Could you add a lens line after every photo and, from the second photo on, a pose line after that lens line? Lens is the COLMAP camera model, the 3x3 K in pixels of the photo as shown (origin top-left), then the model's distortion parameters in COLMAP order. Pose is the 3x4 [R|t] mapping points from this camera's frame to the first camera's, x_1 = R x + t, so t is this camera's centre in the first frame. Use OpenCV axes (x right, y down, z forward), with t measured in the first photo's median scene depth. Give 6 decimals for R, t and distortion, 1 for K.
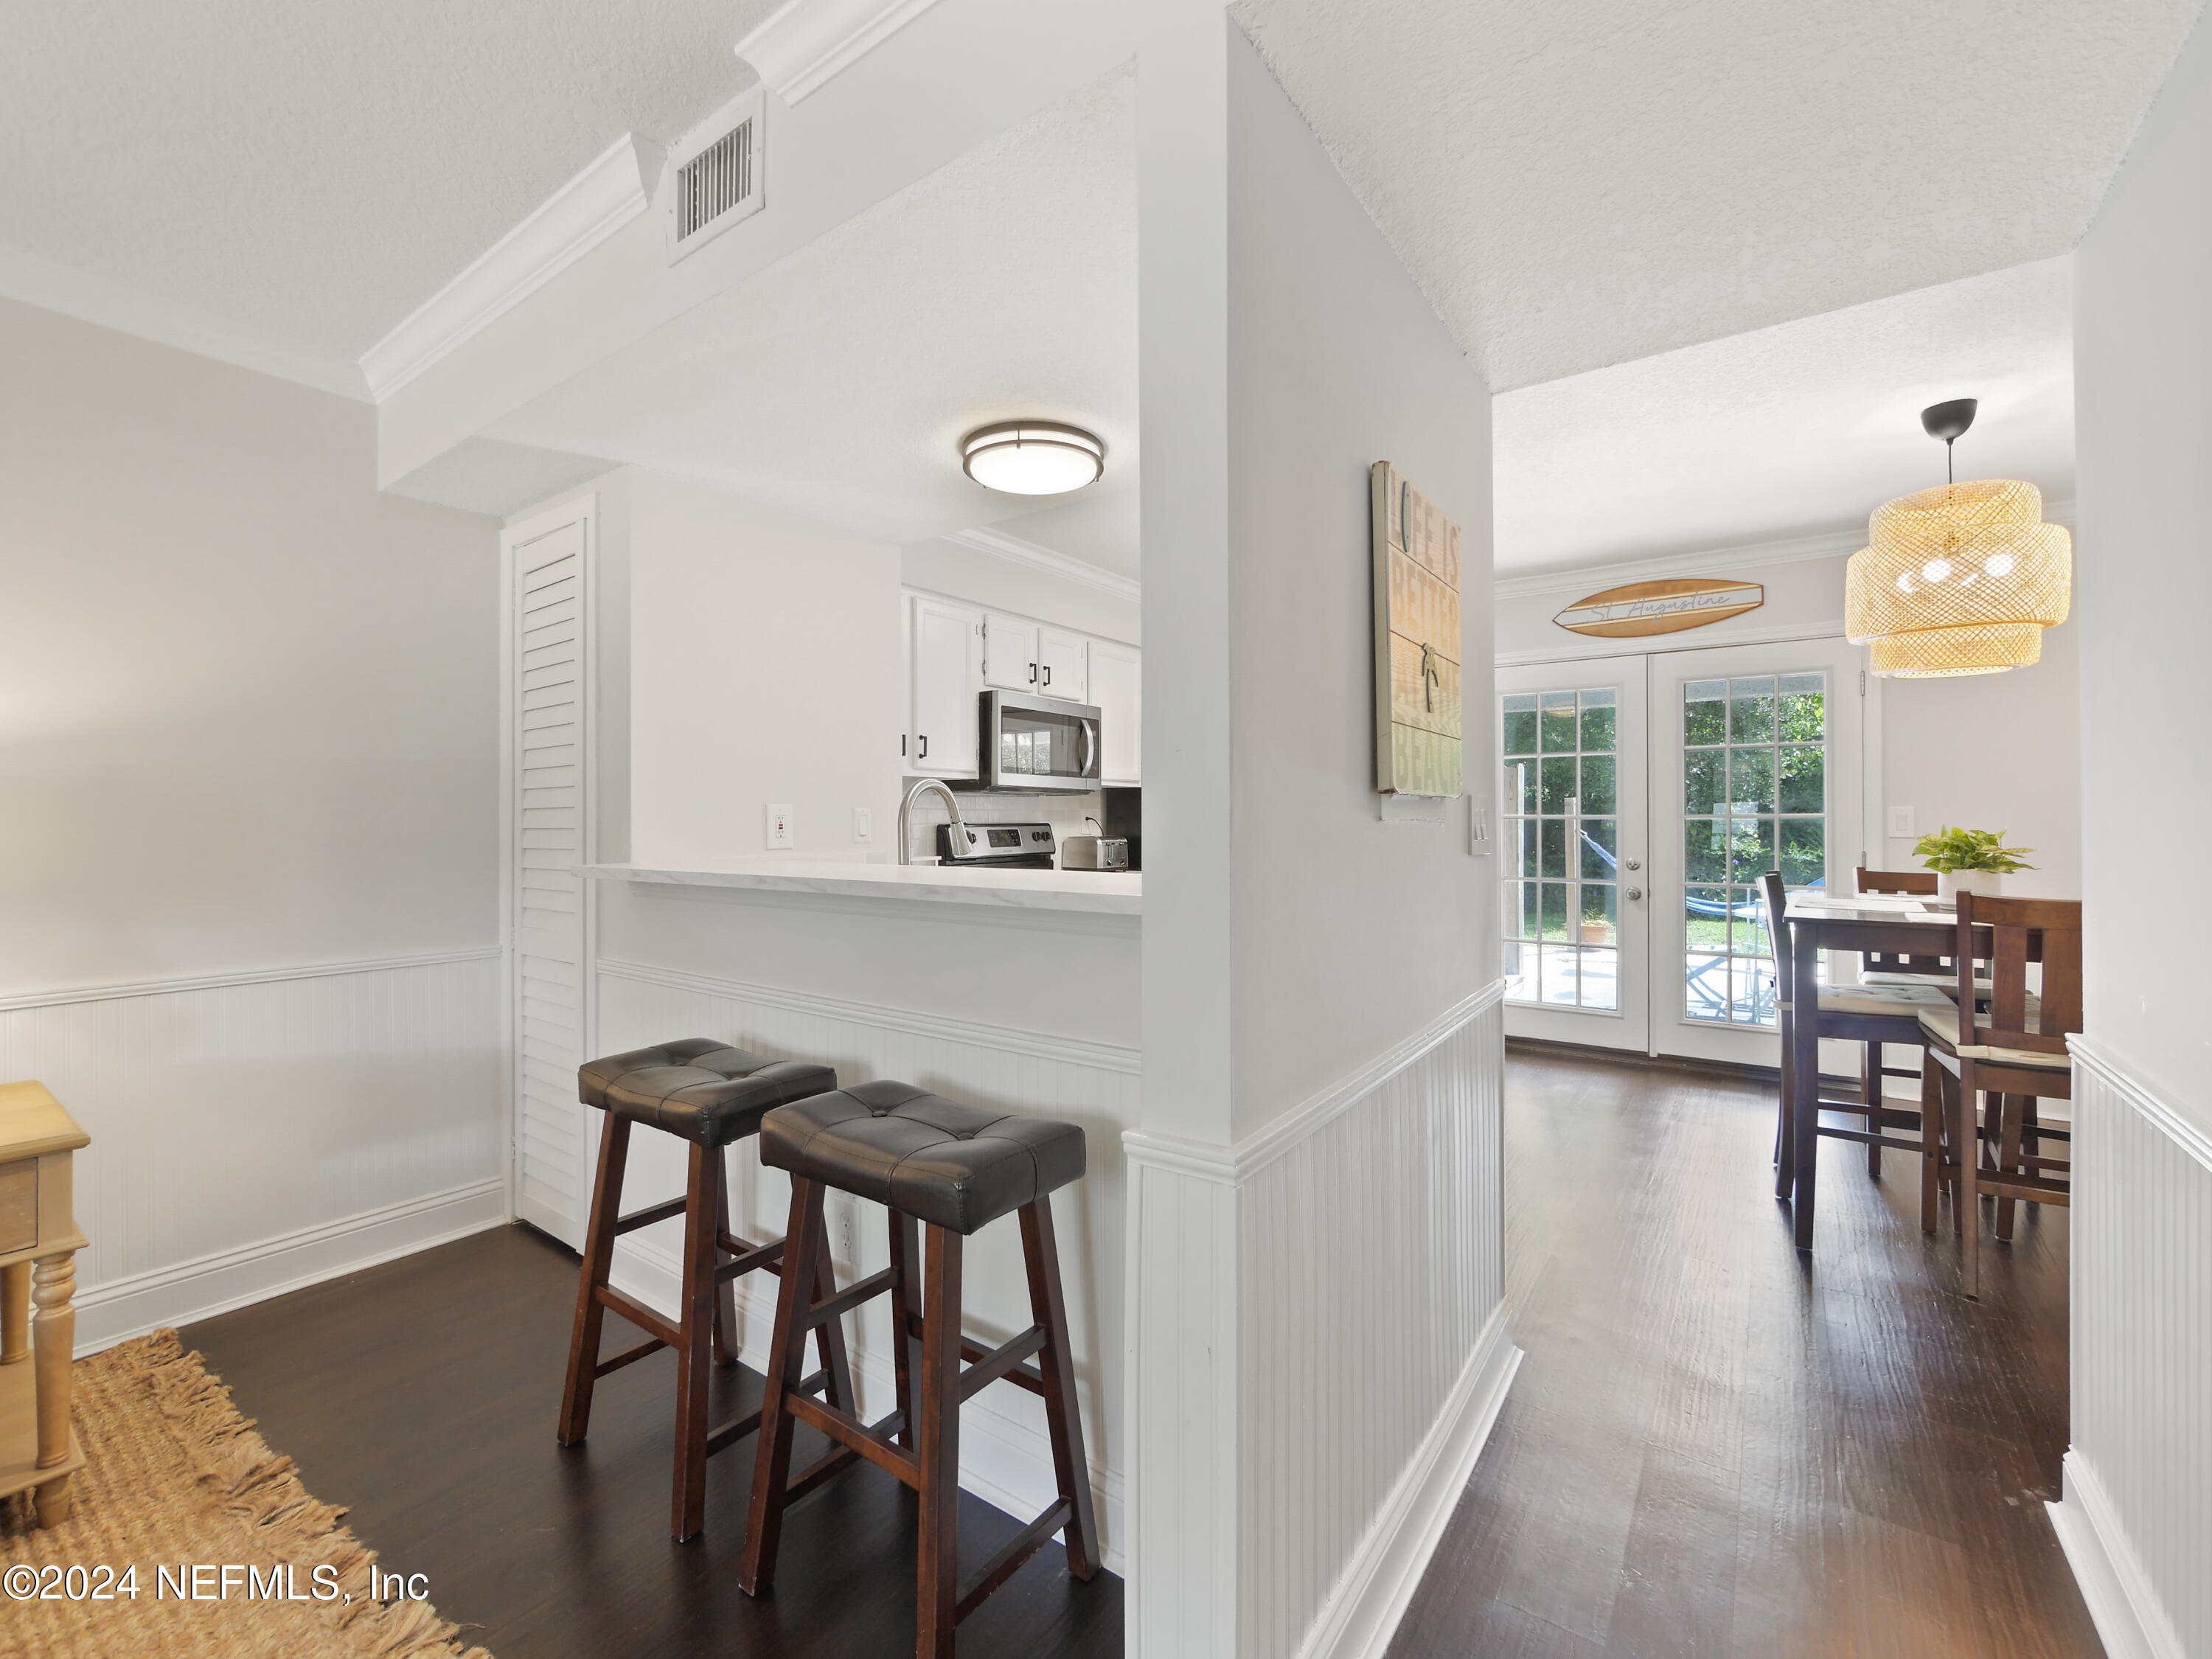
lens RADIAL K [[941.1, 0, 1120.4], [0, 941.1, 813.8], [0, 0, 1]] dist [-0.004279, 0.000889]
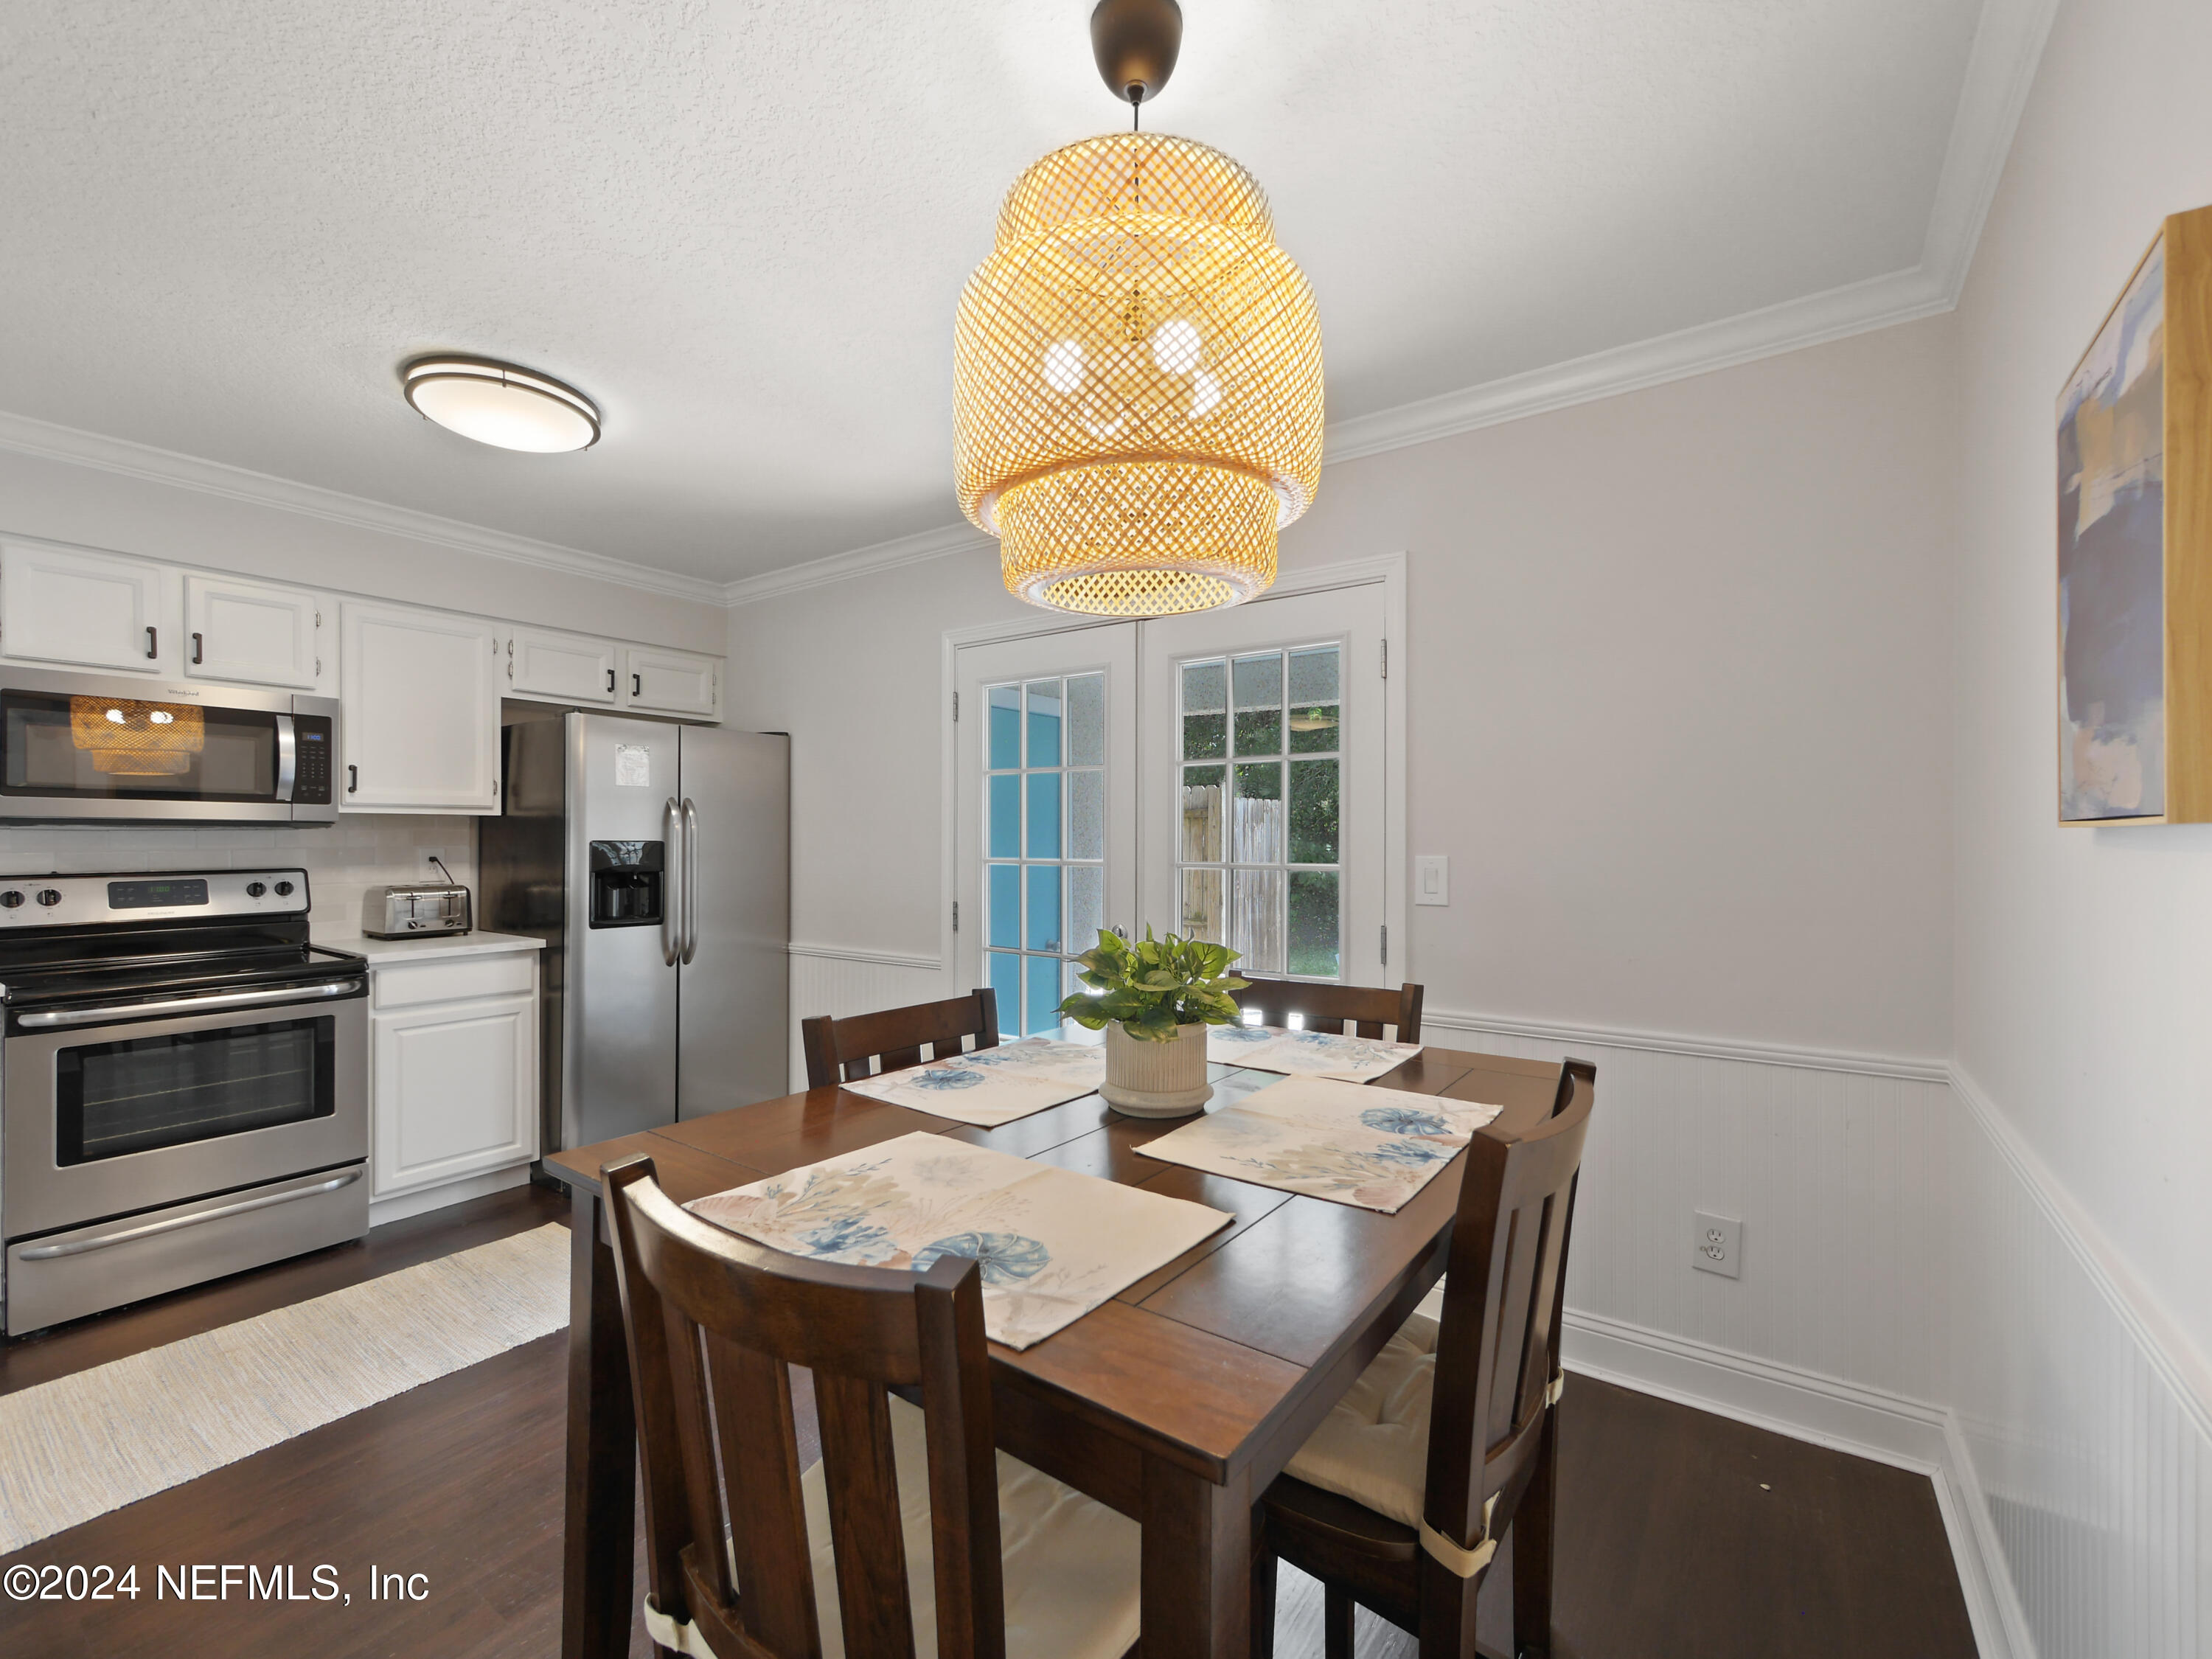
lens RADIAL K [[941.1, 0, 1121.6], [0, 941.1, 839.0], [0, 0, 1]] dist [-0.004279, 0.000889]
pose [[0.999989, 0.003245, 0.003375, 0.553644], [-0.003278, 0.999948, 0.009683, -0.021102], [-0.003343, -0.009694, 0.999947, 0.334596]]
